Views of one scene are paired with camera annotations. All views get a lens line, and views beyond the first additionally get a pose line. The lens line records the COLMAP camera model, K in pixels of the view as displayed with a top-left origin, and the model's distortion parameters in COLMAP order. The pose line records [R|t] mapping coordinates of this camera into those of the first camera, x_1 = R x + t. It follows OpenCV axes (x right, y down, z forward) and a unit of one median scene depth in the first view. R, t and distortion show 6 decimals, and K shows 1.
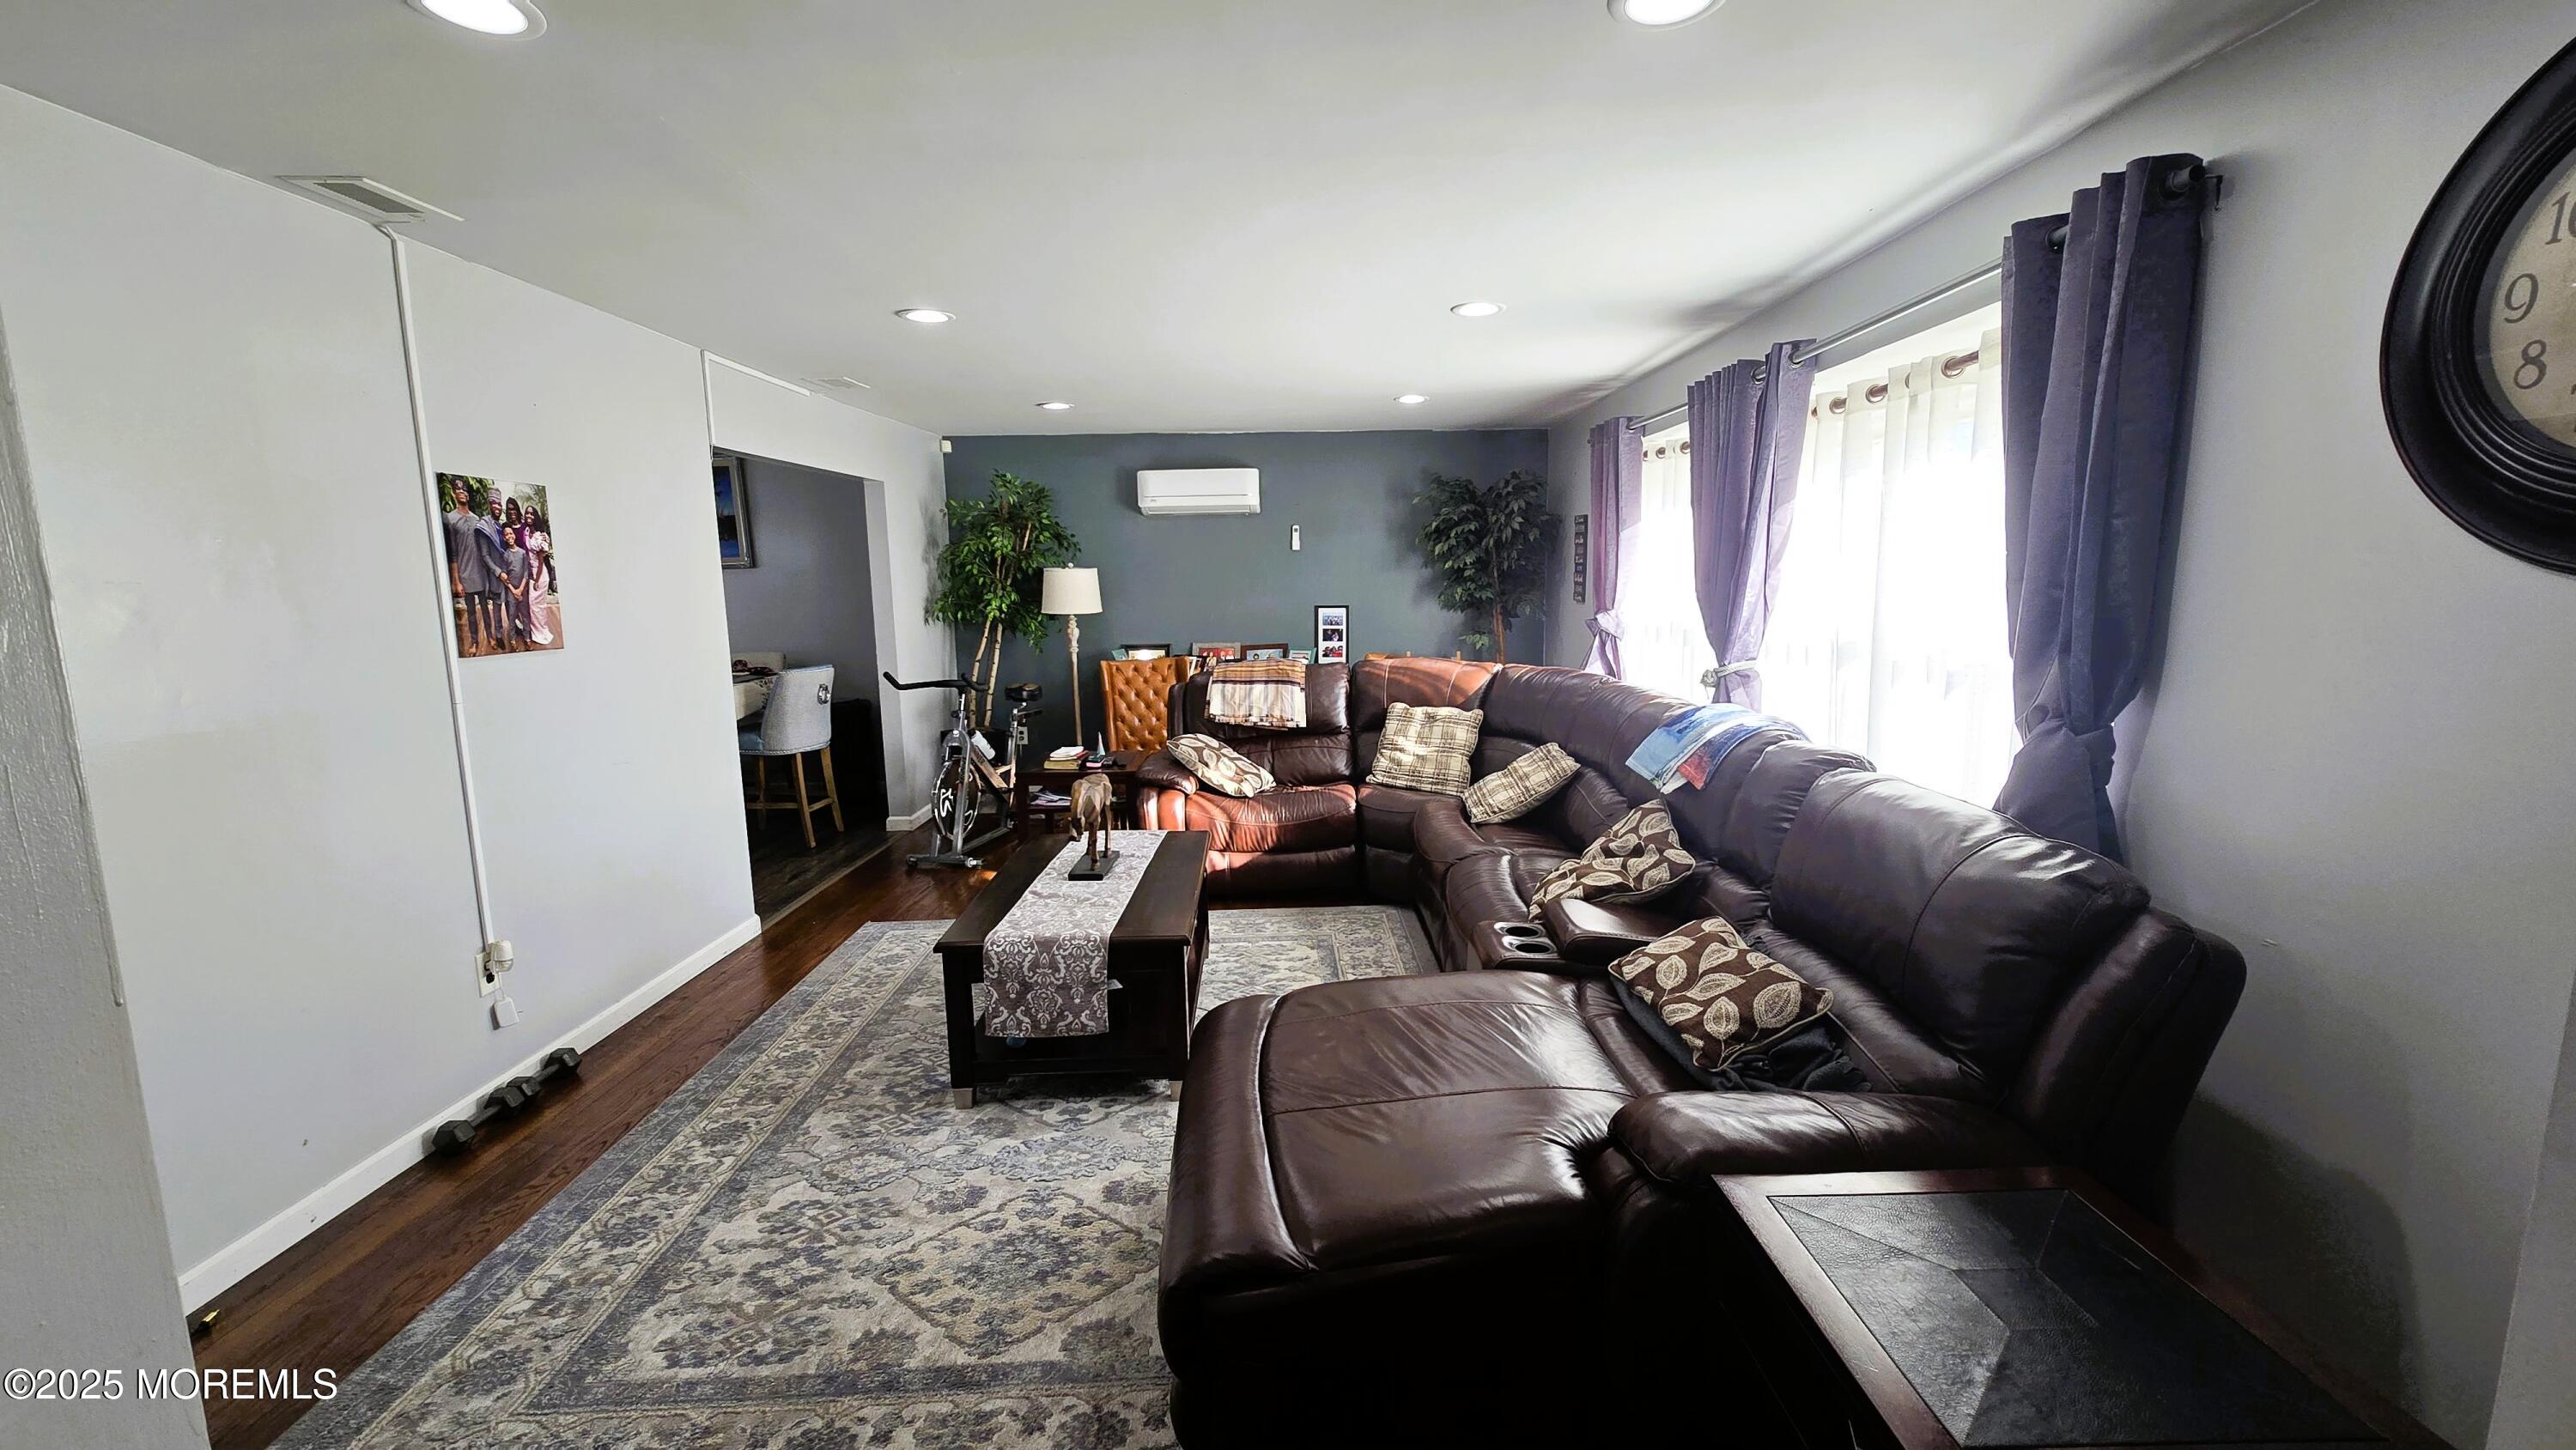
lens RADIAL K [[1049.2, 0, 1308.5], [0, 1049.2, 728.3], [0, 0, 1]] dist [0.000942, -0.000009]
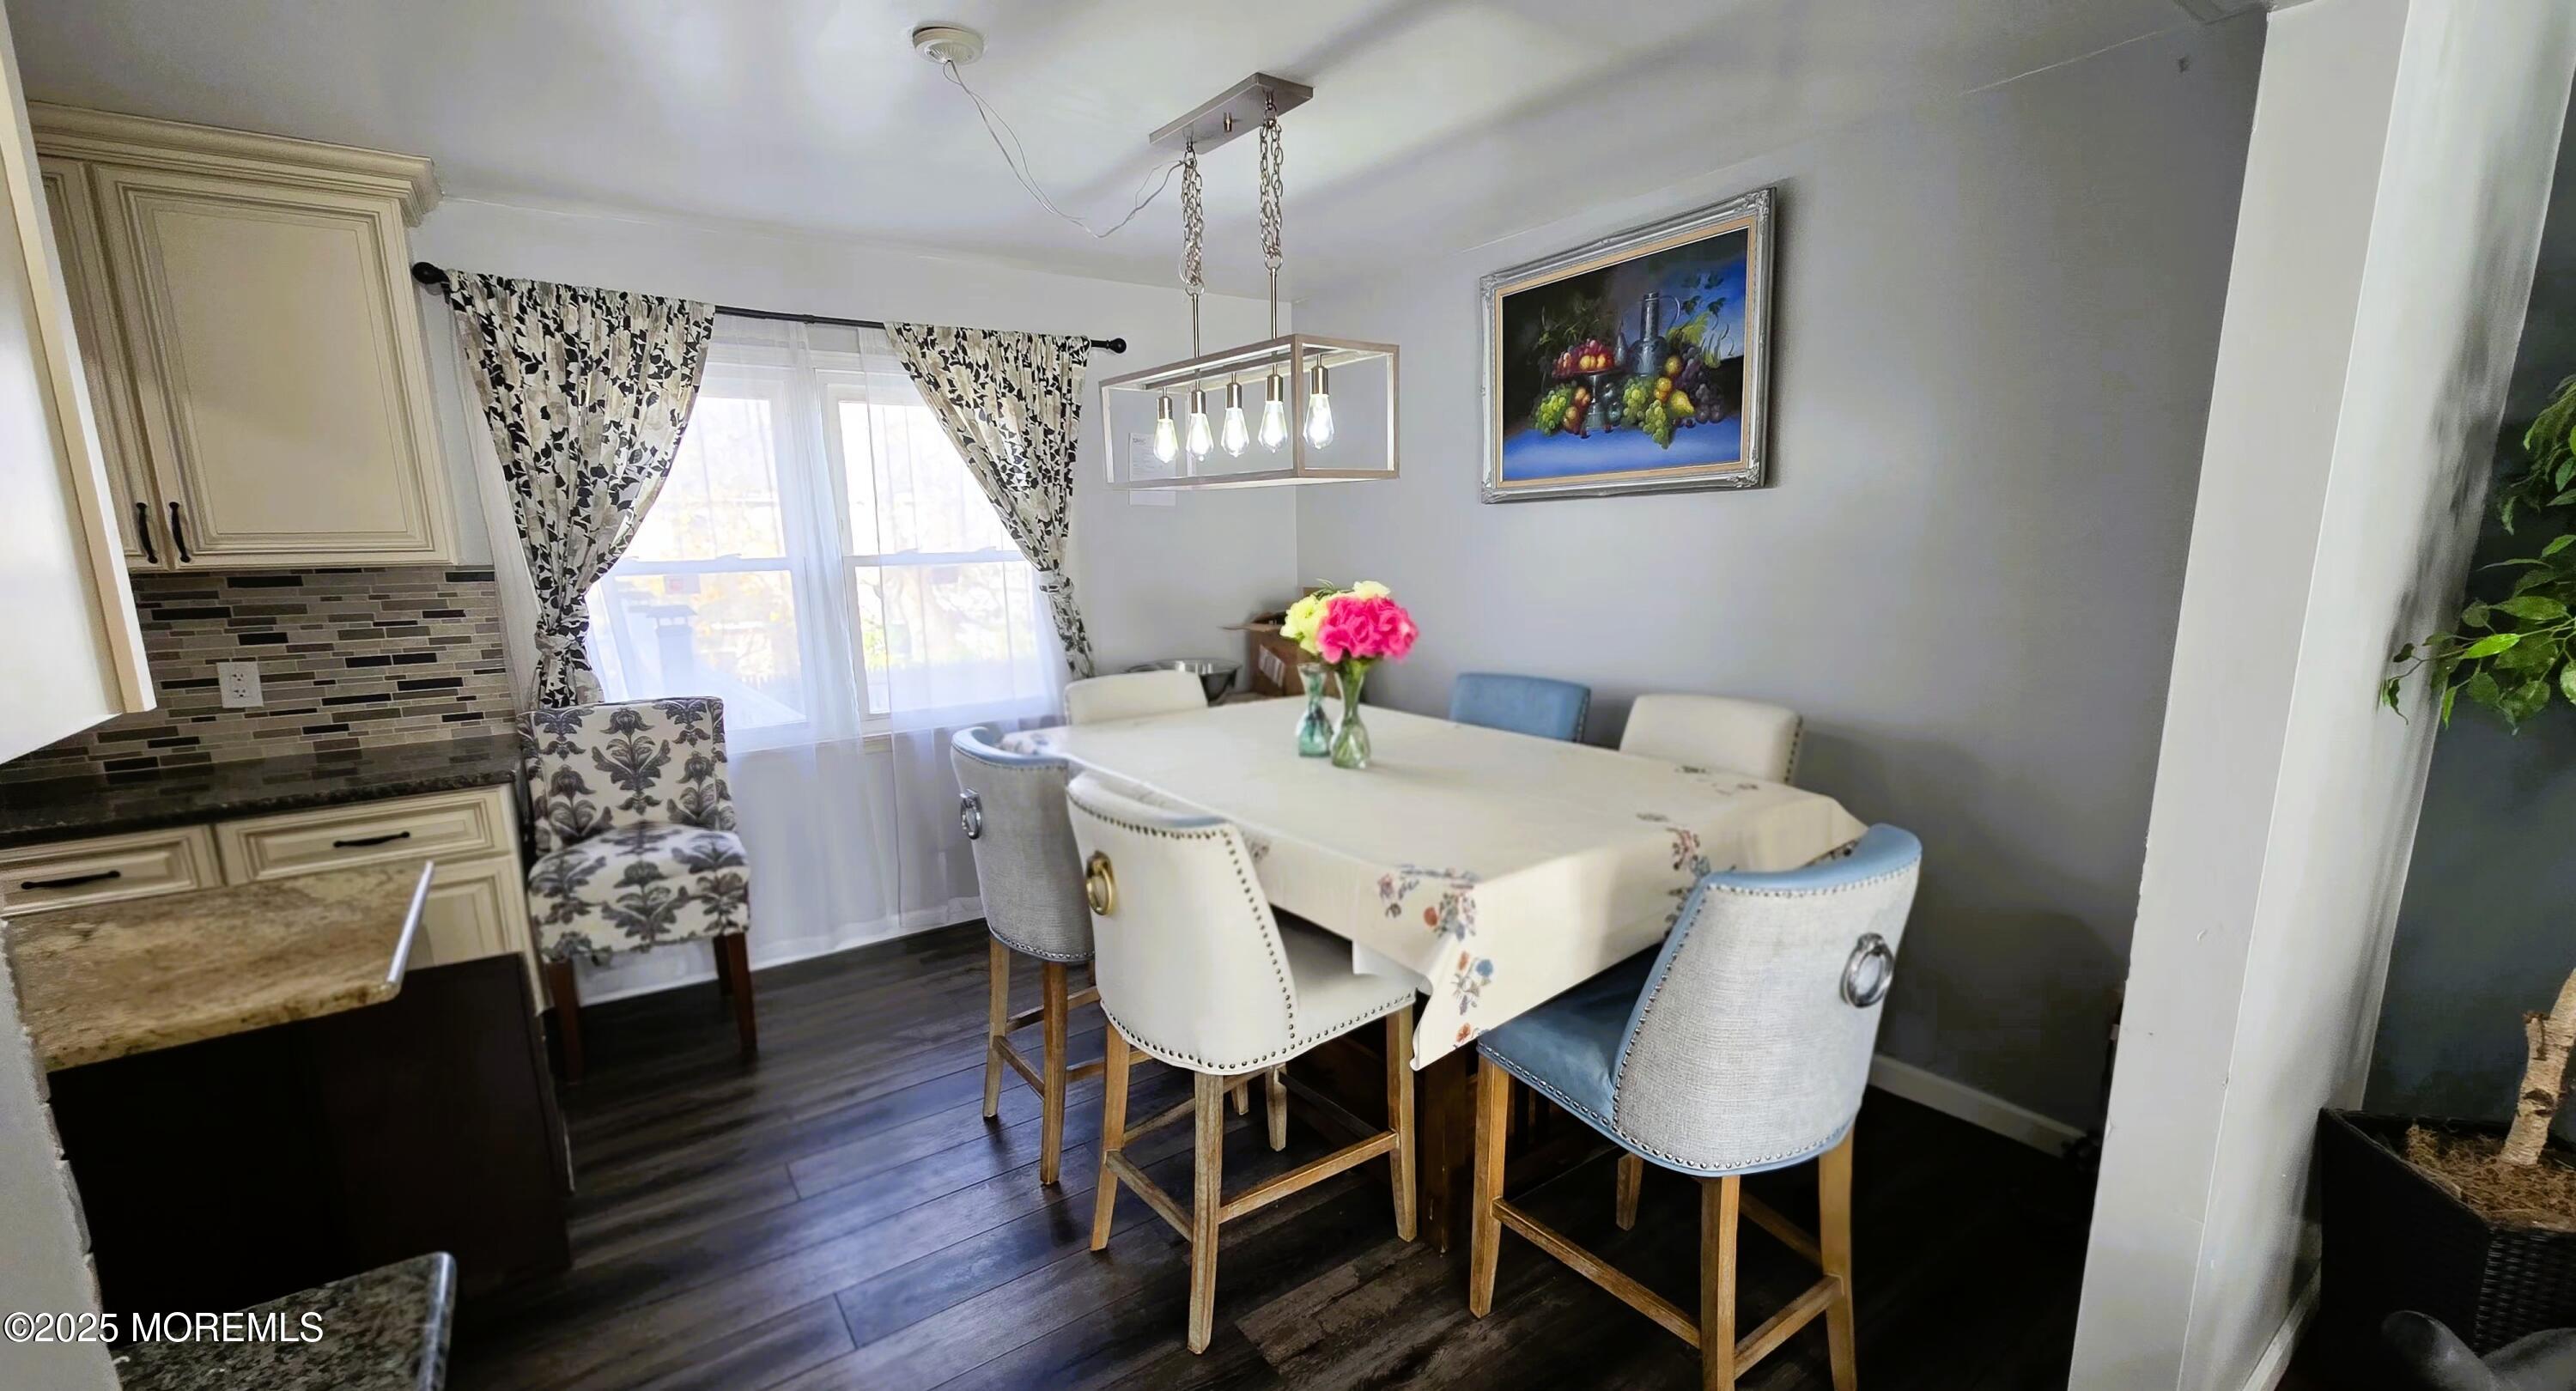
lens RADIAL K [[1044.1, 0, 1301.4], [0, 1044.1, 745.0], [0, 0, 1]] dist [-0.000125, 0.000413]
pose [[0.569589, 0.172705, -0.803580, -0.659783], [-0.111483, 0.984874, 0.132648, -0.200715], [0.814334, 0.014030, 0.580227, 1.411691]]
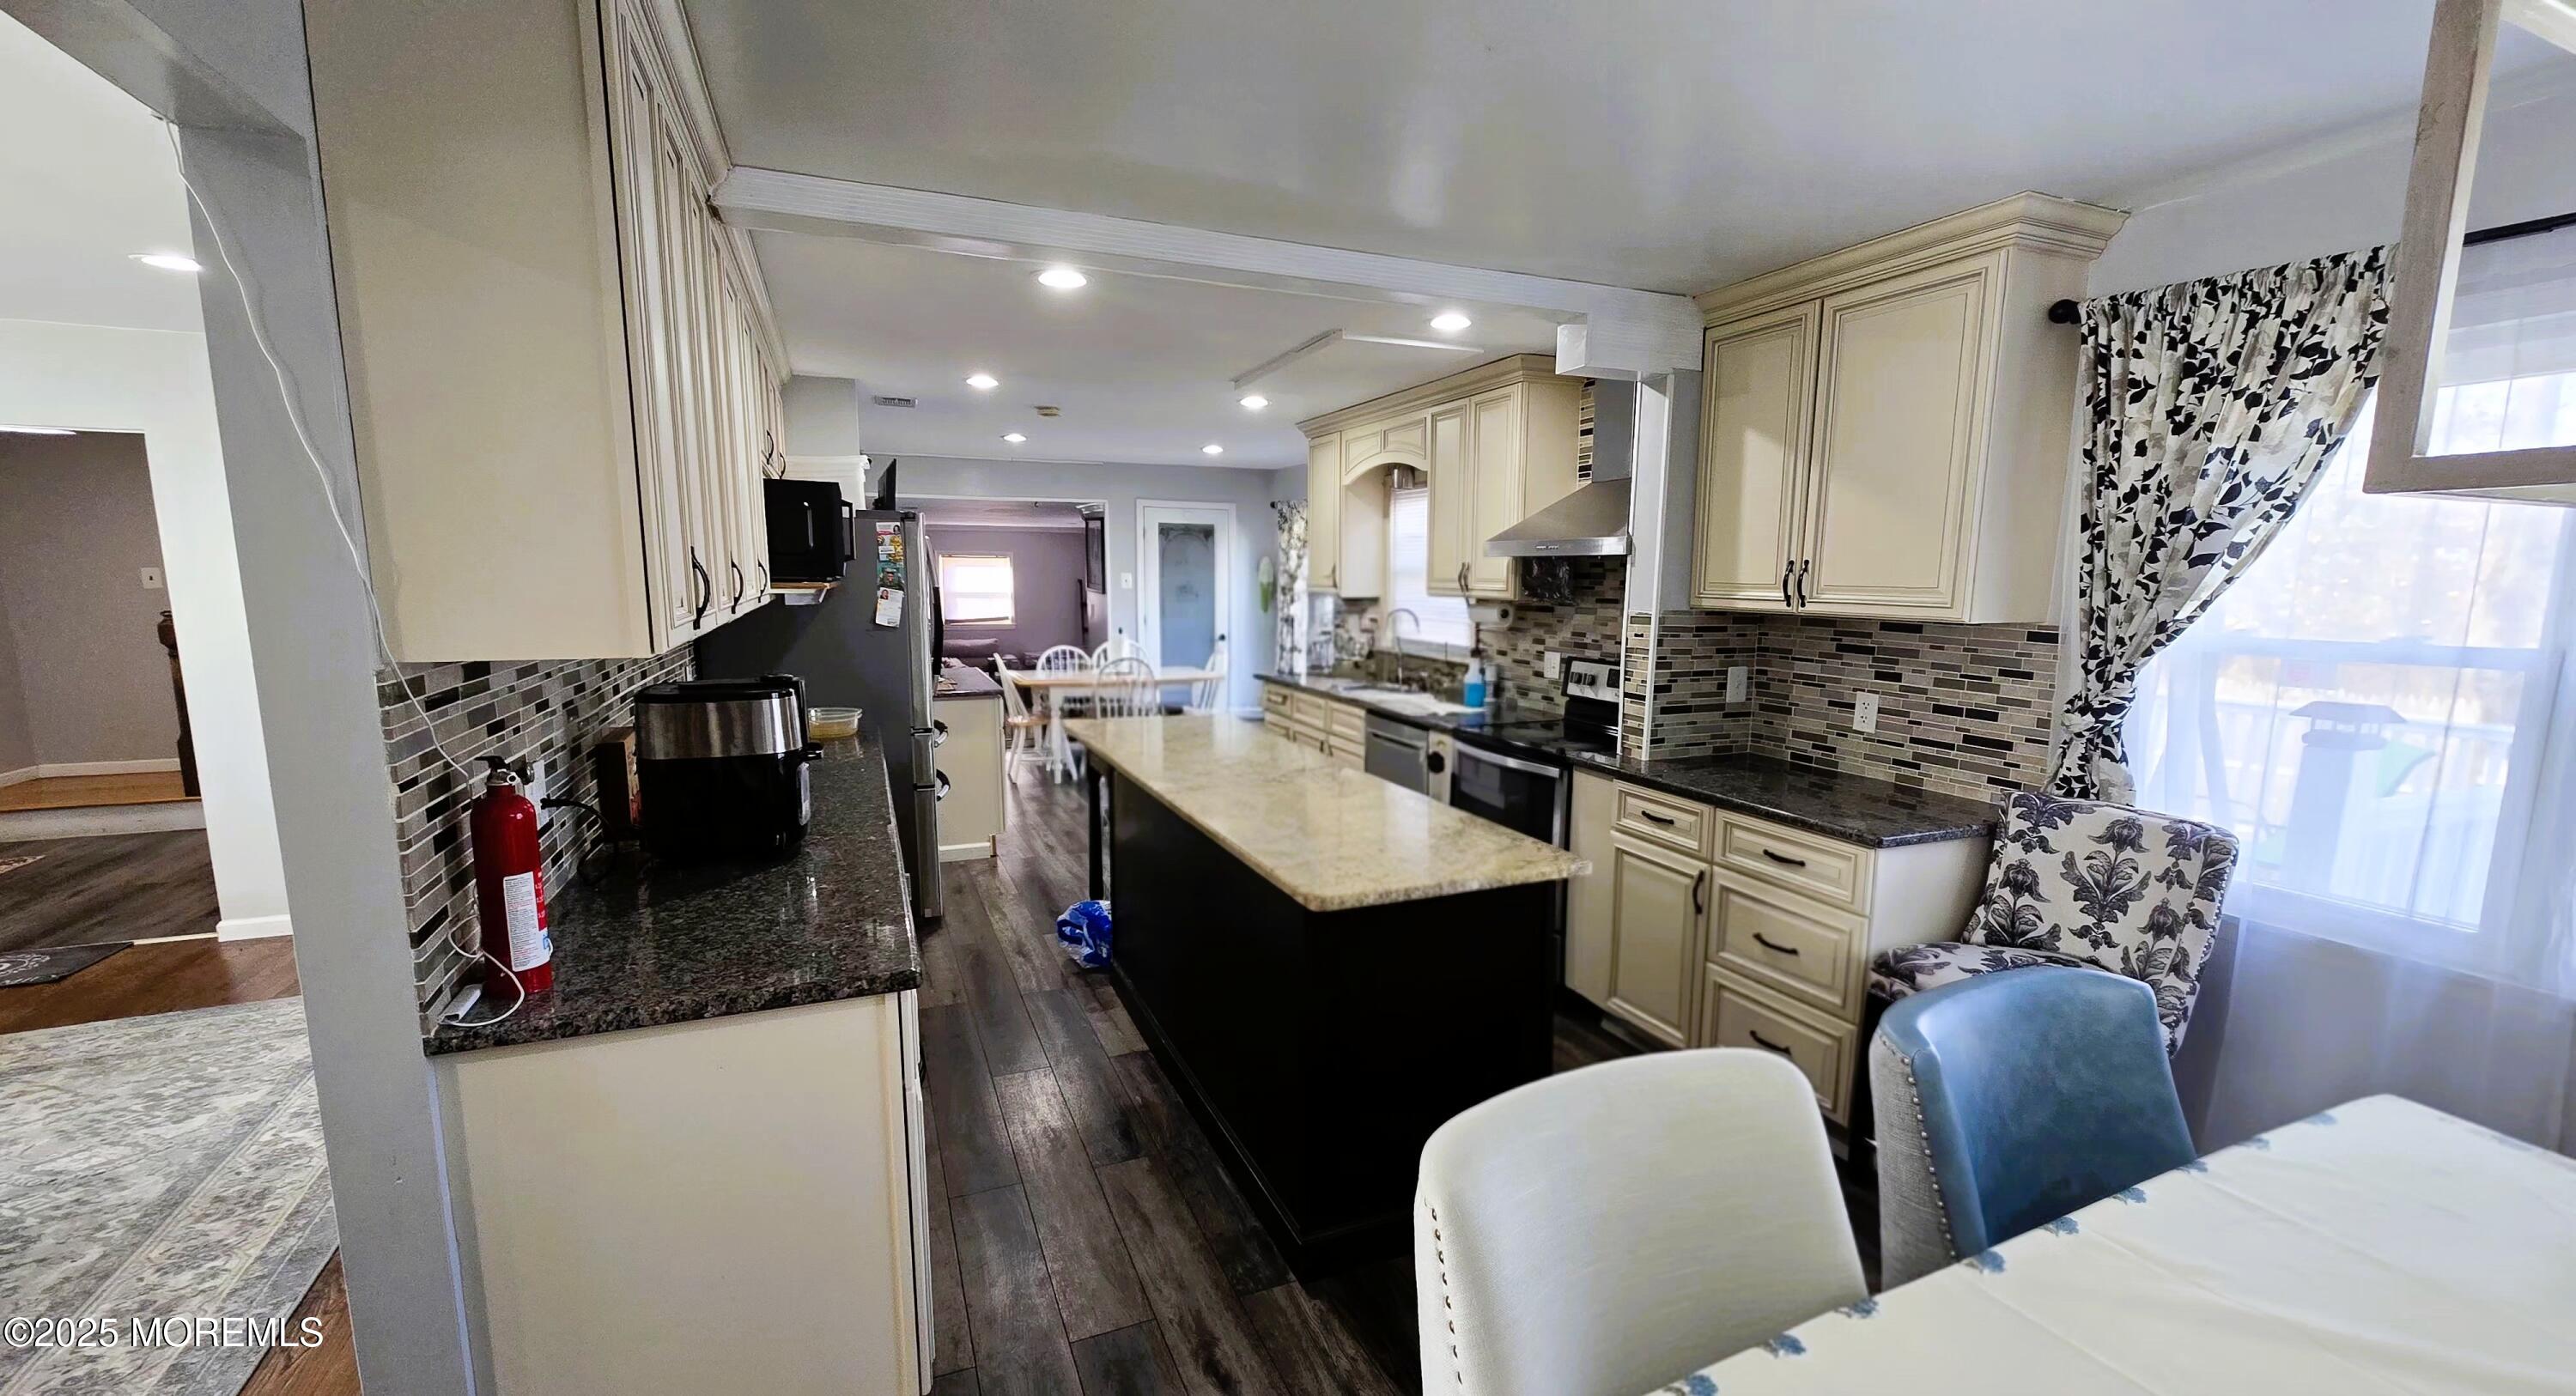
lens RADIAL K [[1044.0, 0, 1301.4], [0, 1044.0, 747.5], [0, 0, 1]] dist [-0.000125, 0.000413]
pose [[-0.922589, 0.067221, -0.379883, -1.012786], [-0.054859, 0.951836, 0.301659, -0.291612], [0.381864, 0.299147, -0.874466, 1.951143]]
